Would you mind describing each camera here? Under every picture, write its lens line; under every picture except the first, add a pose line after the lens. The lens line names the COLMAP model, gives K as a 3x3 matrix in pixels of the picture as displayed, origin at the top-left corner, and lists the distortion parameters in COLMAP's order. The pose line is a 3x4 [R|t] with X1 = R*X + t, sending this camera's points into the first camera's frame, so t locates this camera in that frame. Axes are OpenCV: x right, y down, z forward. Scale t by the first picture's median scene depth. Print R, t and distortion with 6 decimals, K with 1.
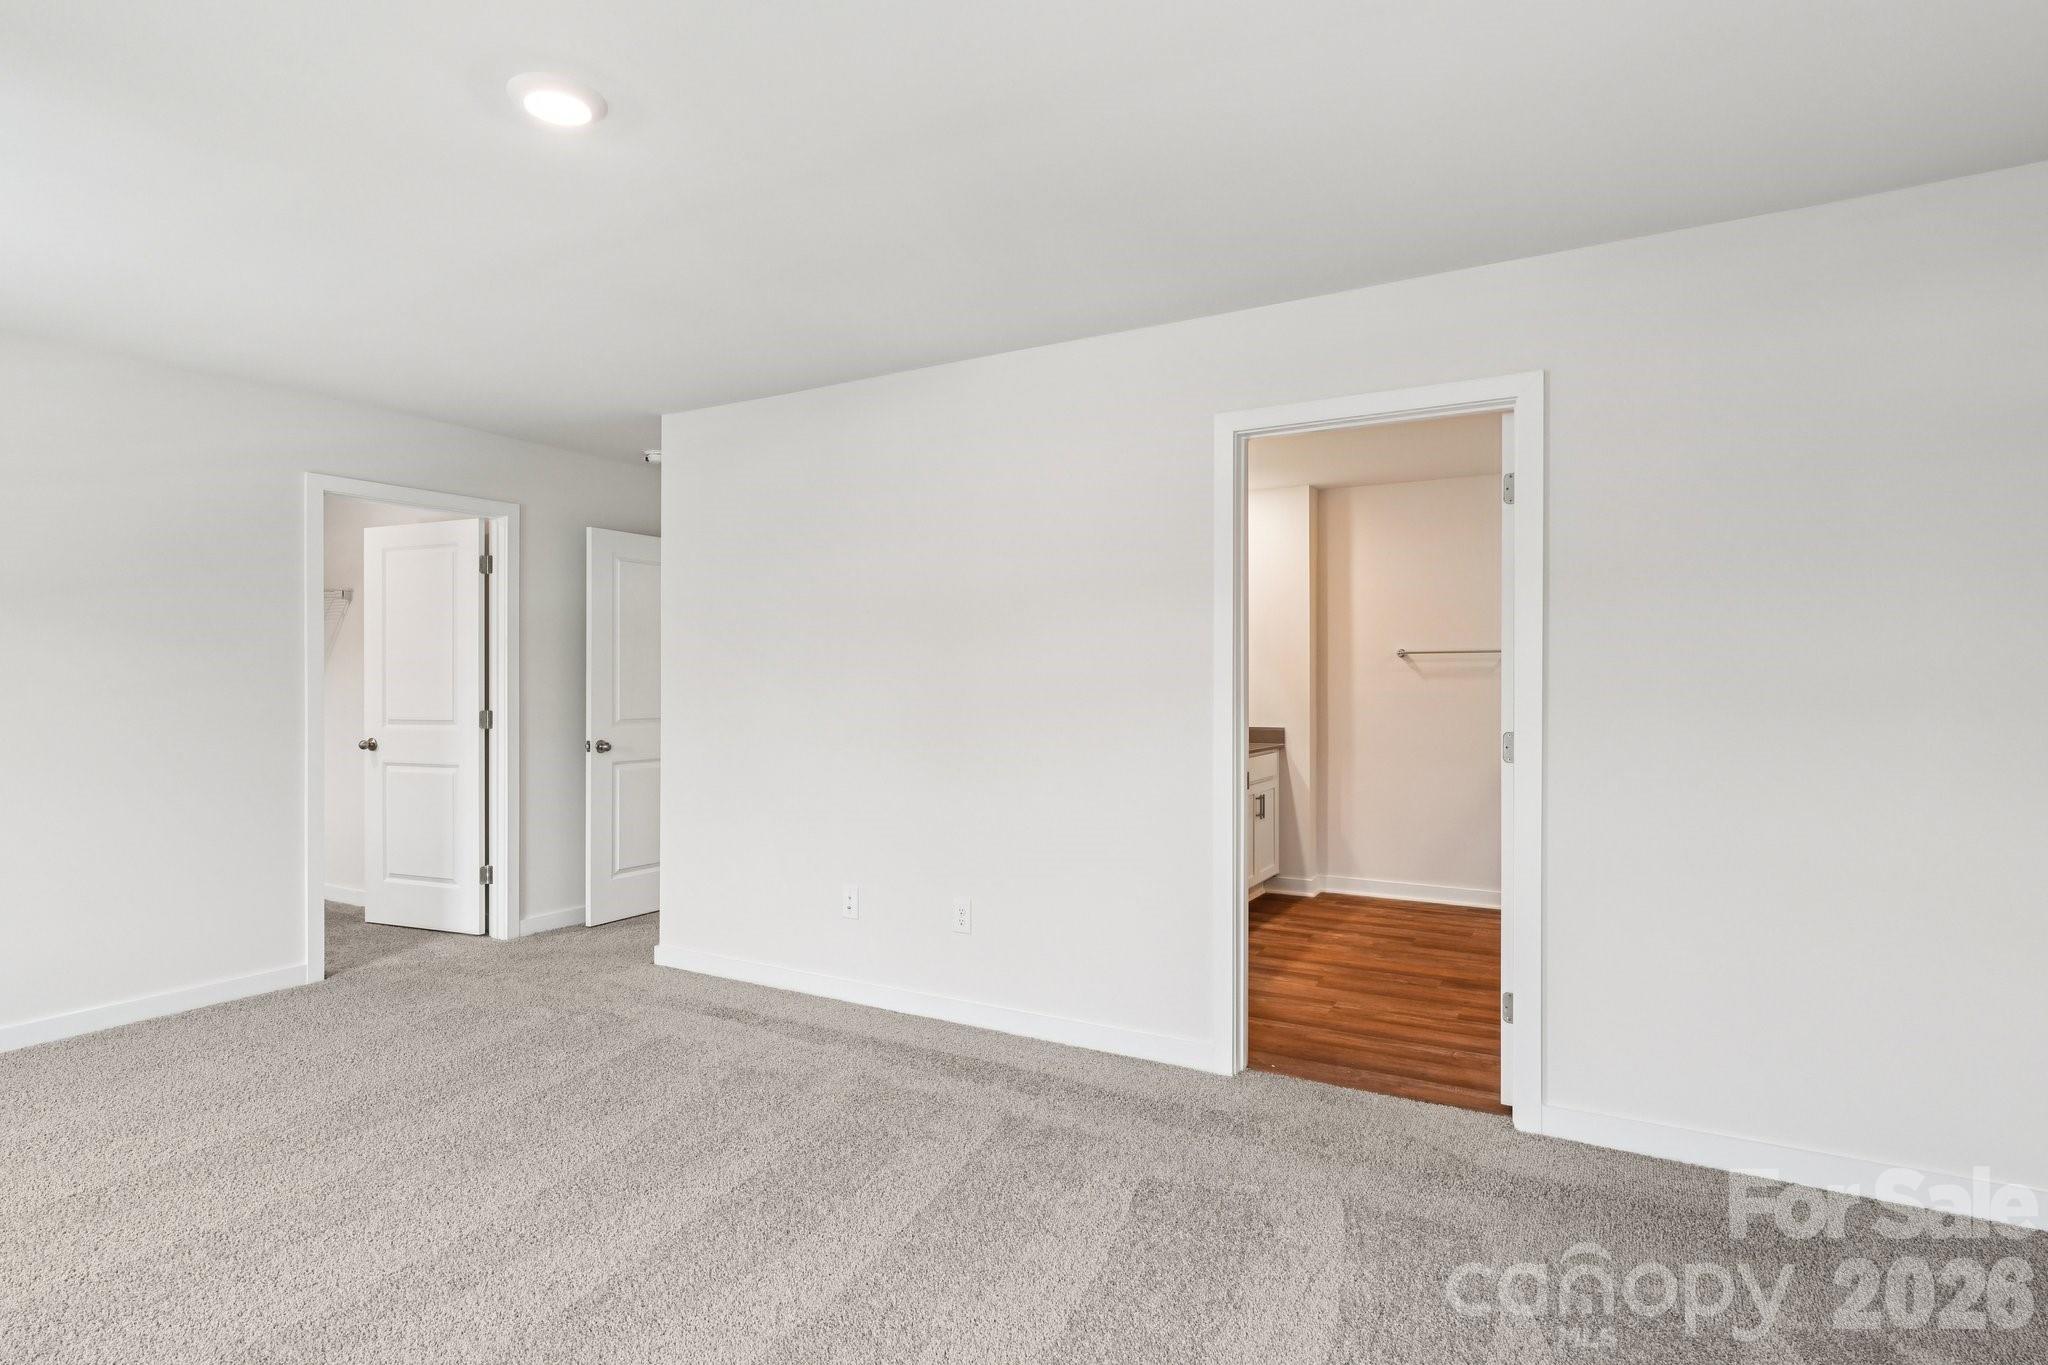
lens RADIAL K [[1017.3, 0, 1024.0], [0, 1017.3, 682.5], [0, 0, 1]] dist [0.001826, 0.000308]
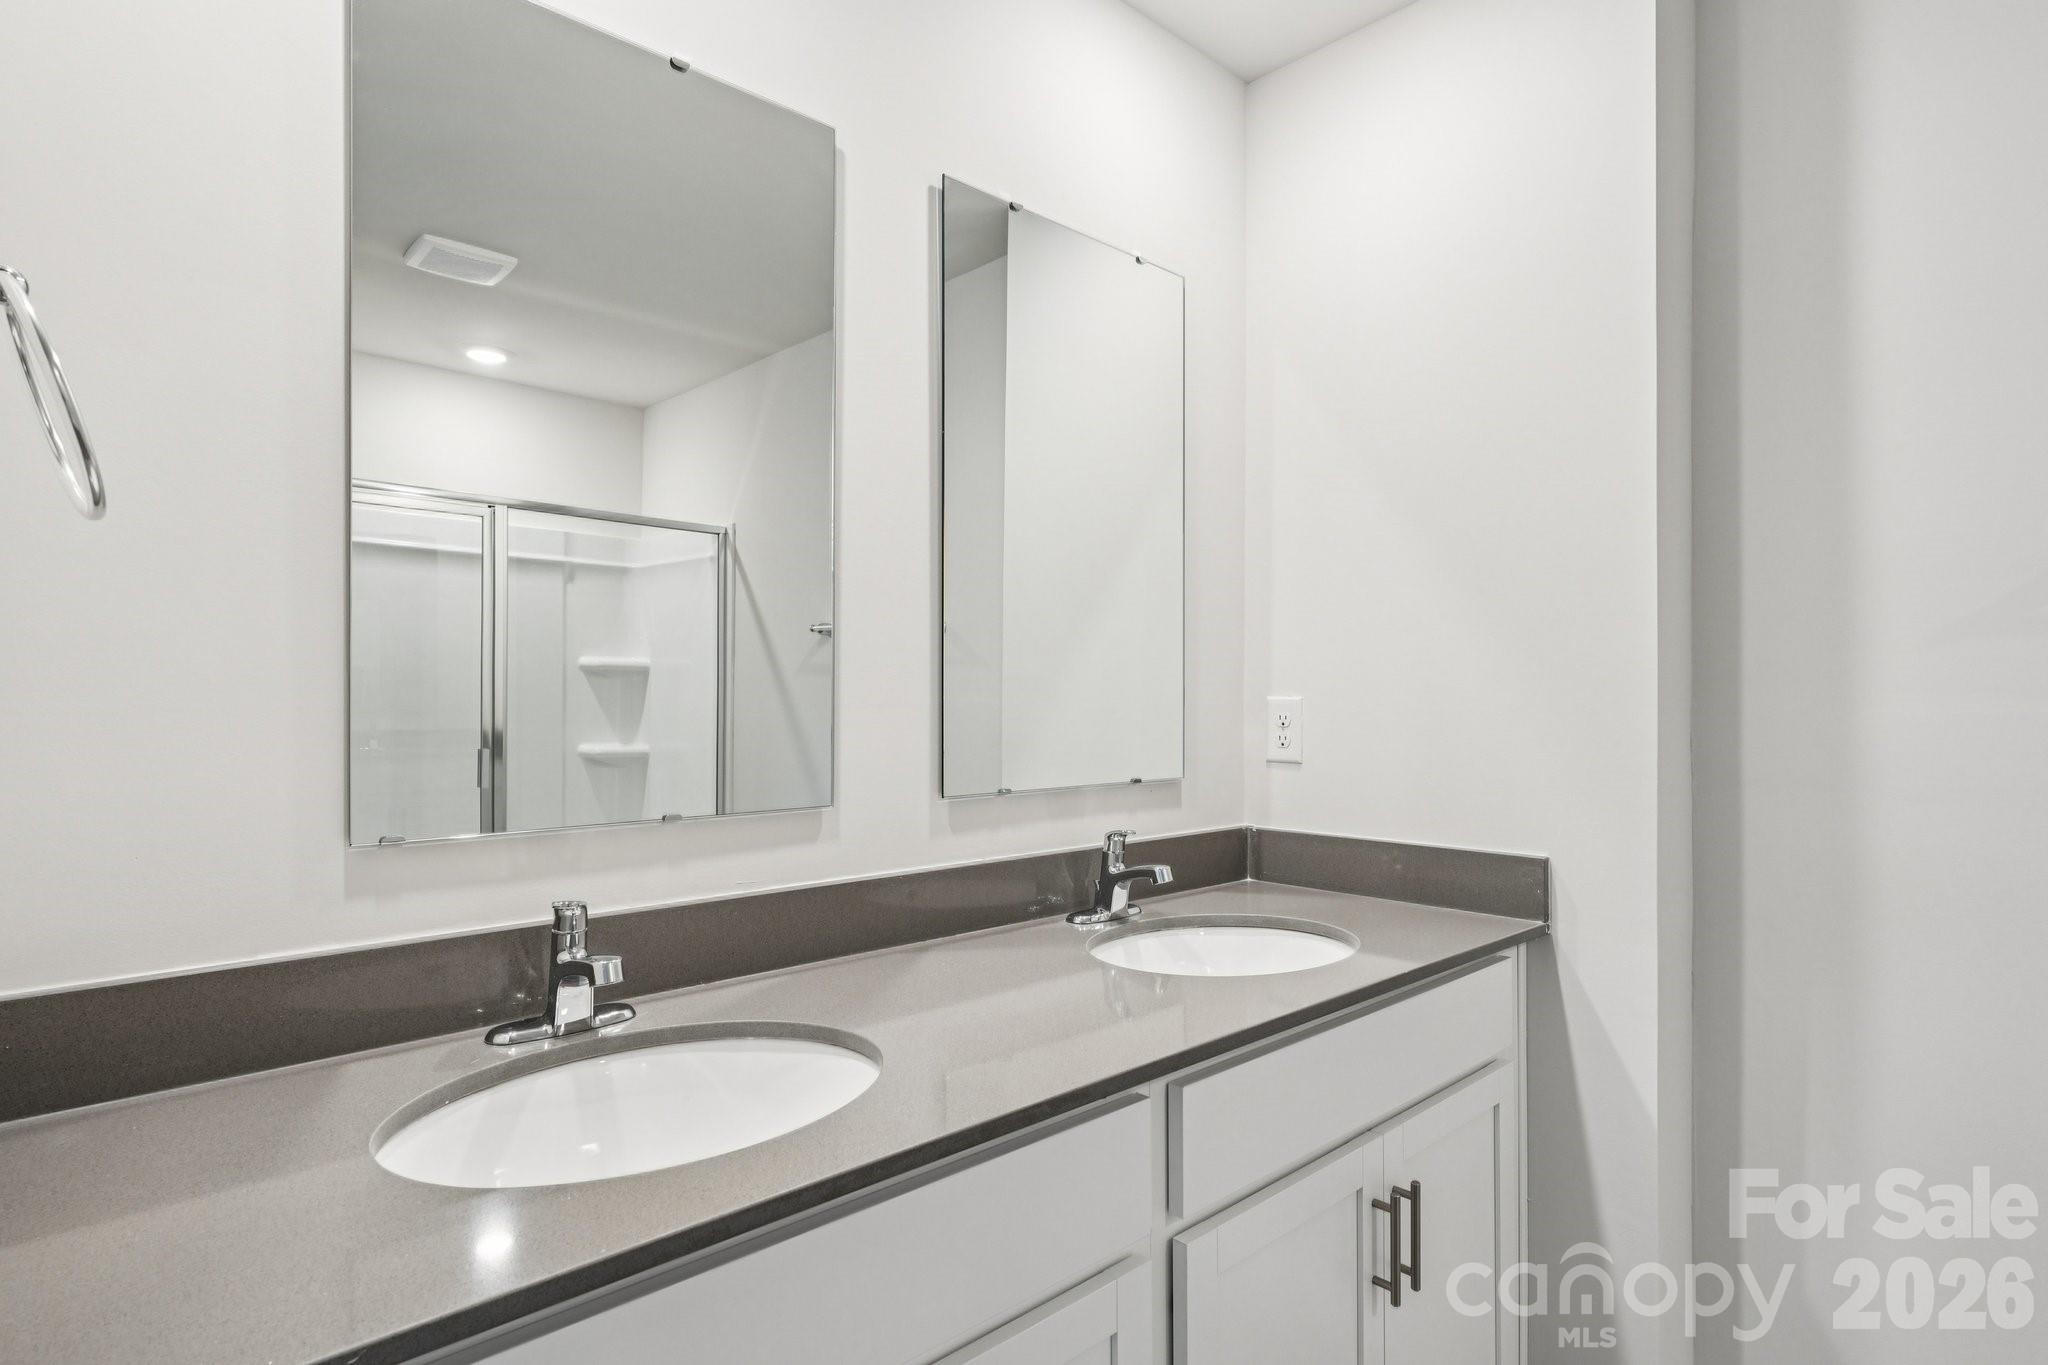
lens RADIAL K [[1066.9, 0, 1023.0], [0, 1066.9, 694.7], [0, 0, 1]] dist [0.004525, 0.000498]
pose [[0.957472, -0.000153, -0.288525, 0.208995], [-0.001507, 0.999984, -0.005533, 0.004657], [0.288522, 0.005732, 0.957456, 0.710442]]
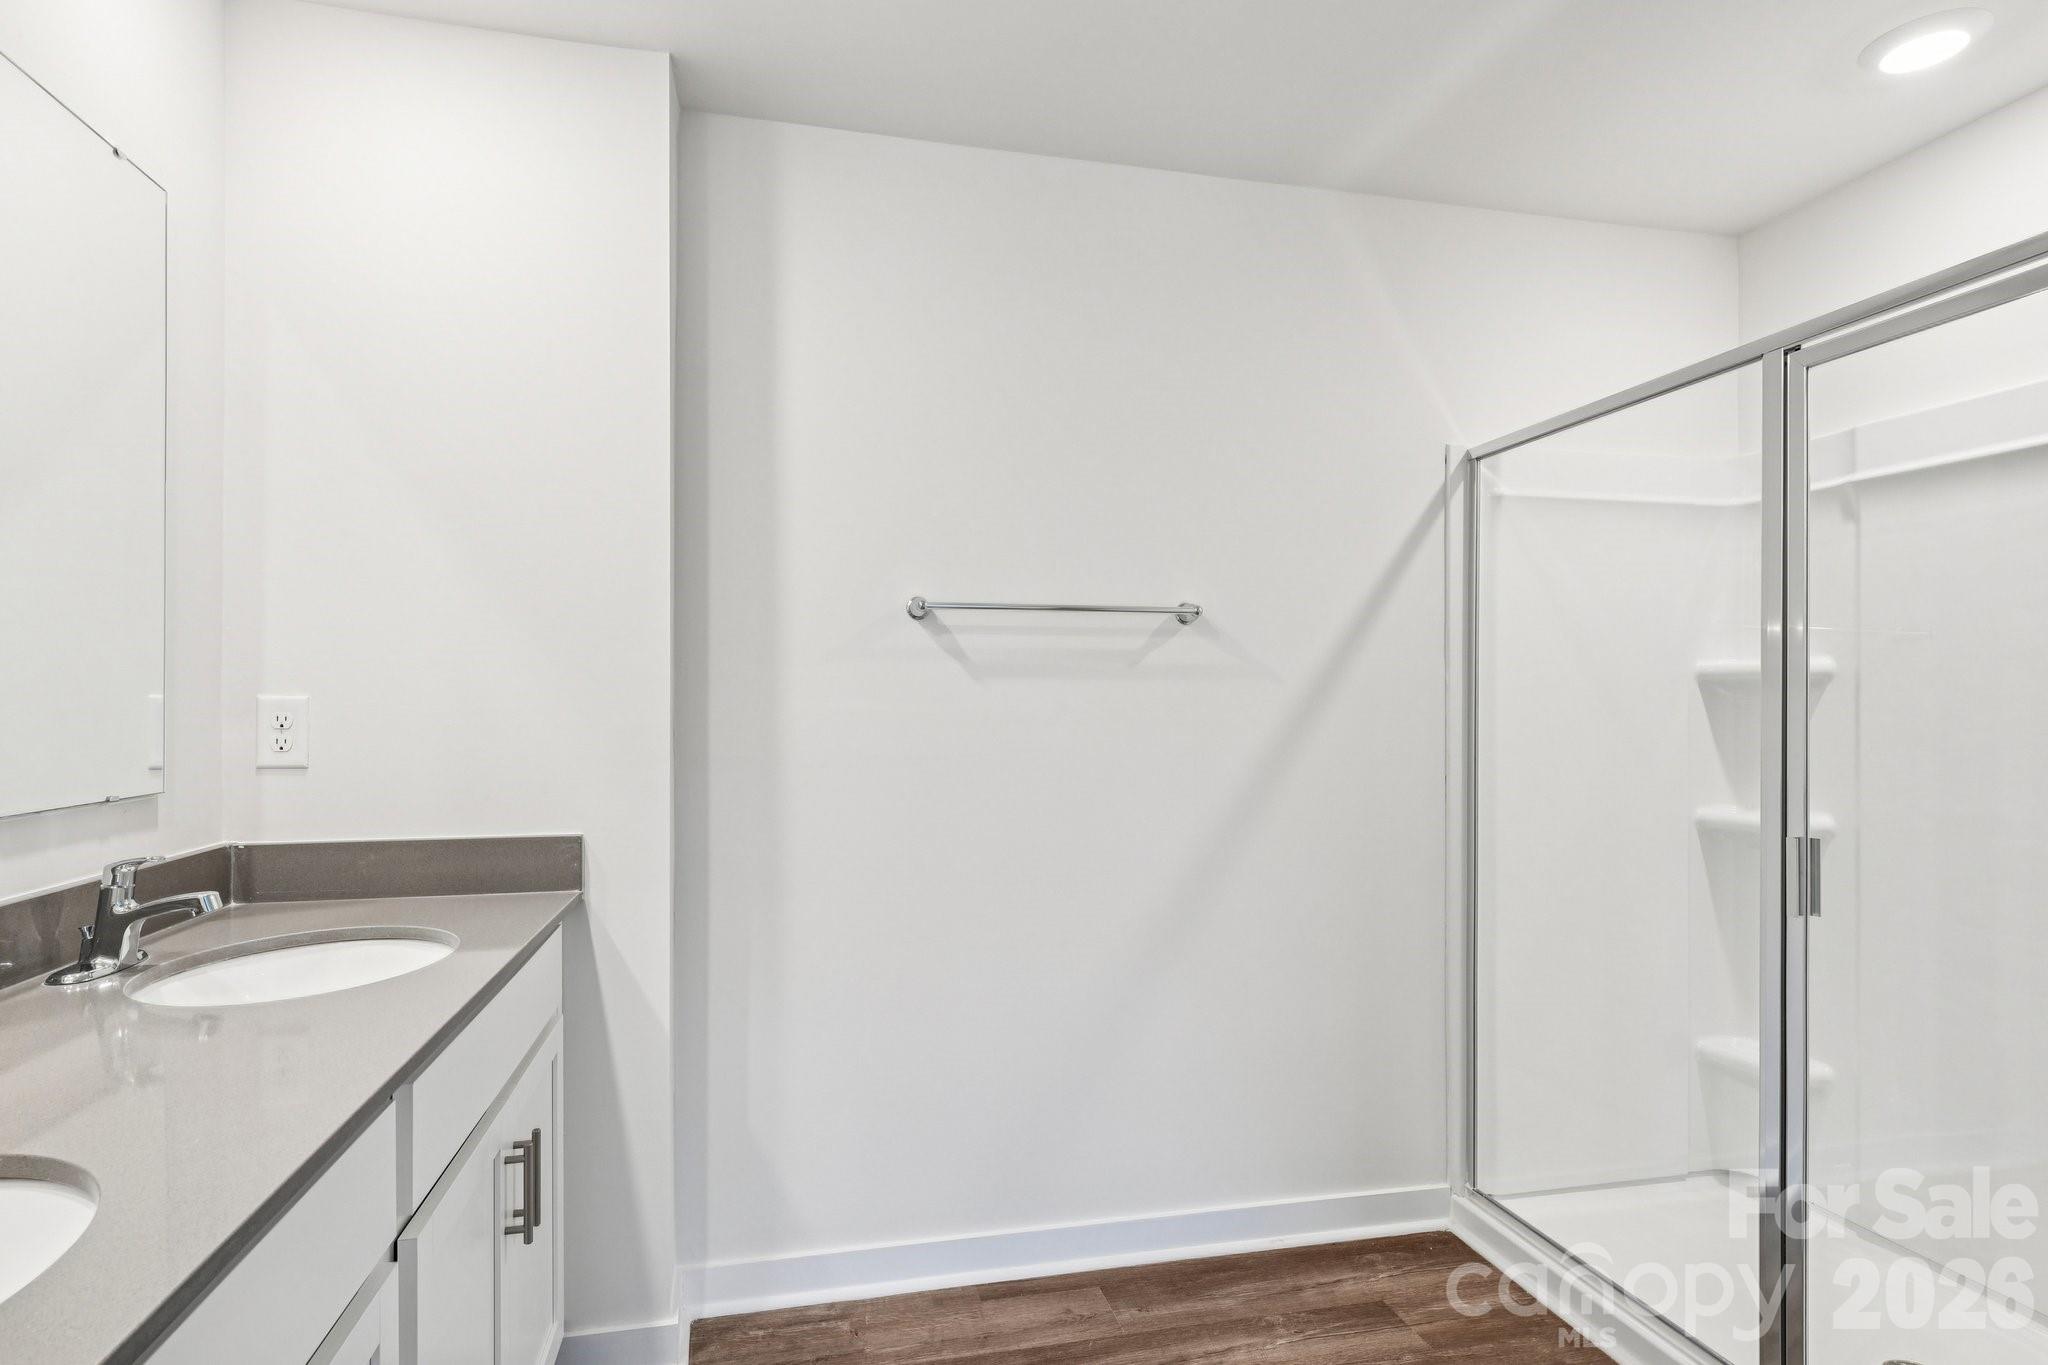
lens RADIAL K [[1059.3, 0, 1024.6], [0, 1059.3, 706.4], [0, 0, 1]] dist [-0.001875, 0.000265]
pose [[0.717820, -0.001056, 0.696228, 0.133823], [-0.002129, 0.999991, 0.003712, 0.004747], [-0.696226, -0.004147, 0.717811, 0.691290]]
